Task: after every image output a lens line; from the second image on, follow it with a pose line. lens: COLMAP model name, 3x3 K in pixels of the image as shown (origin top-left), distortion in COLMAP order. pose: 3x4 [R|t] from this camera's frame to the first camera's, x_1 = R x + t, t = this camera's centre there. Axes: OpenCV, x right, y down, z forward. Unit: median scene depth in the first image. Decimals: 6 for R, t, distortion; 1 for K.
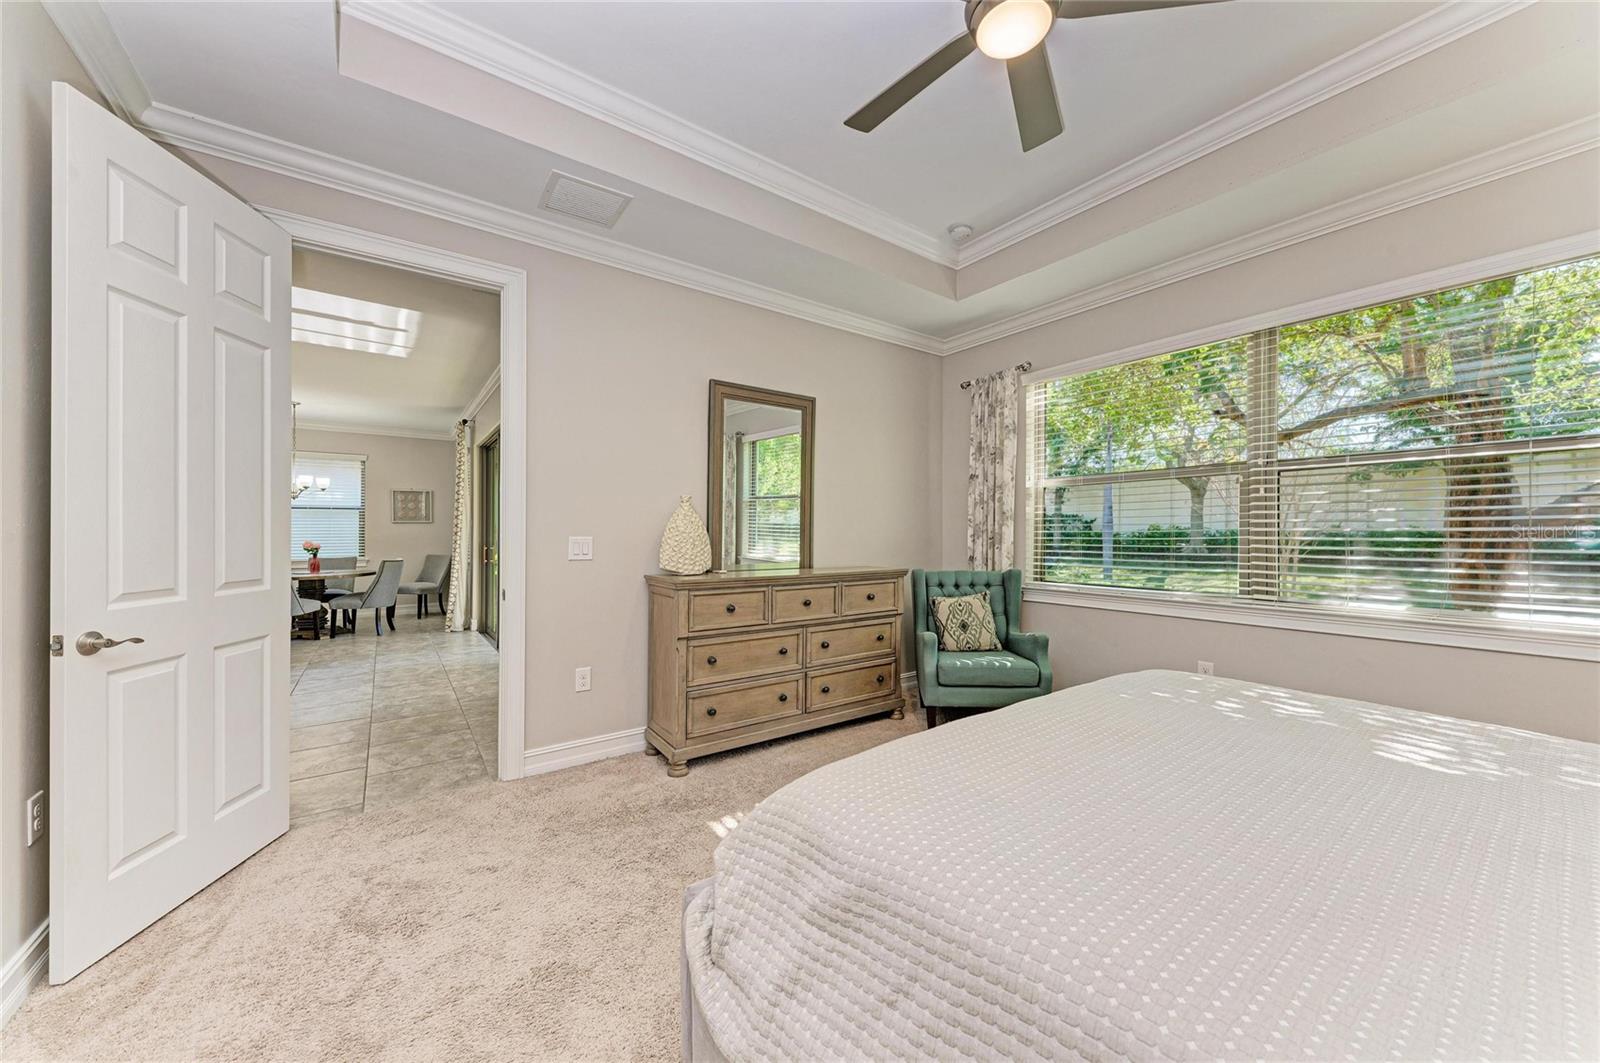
lens RADIAL K [[565.0, 0, 802.8], [0, 565.0, 537.8], [0, 0, 1]] dist [0.014799, -0.004228]
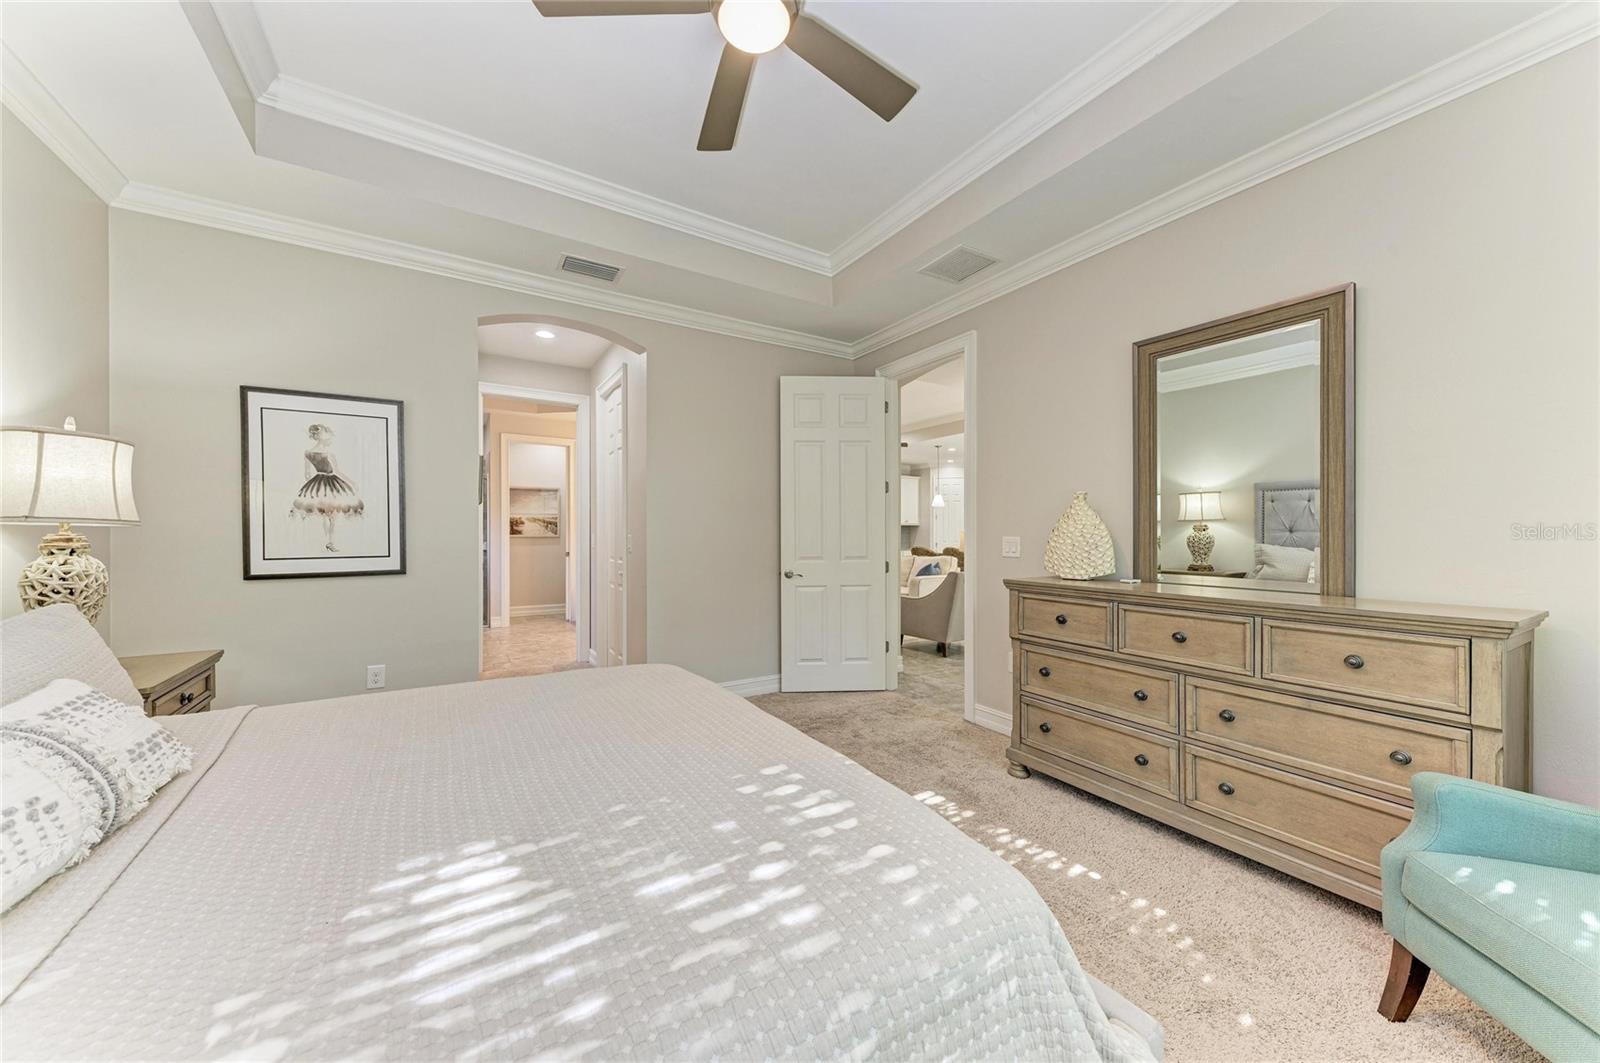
lens RADIAL K [[565.0, 0, 802.8], [0, 565.0, 537.8], [0, 0, 1]] dist [0.014799, -0.004228]
pose [[-0.077805, 0.001189, -0.996968, 0.725617], [-0.008861, 0.999959, 0.001884, 0.000071], [0.996929, 0.008980, -0.077791, 0.621311]]
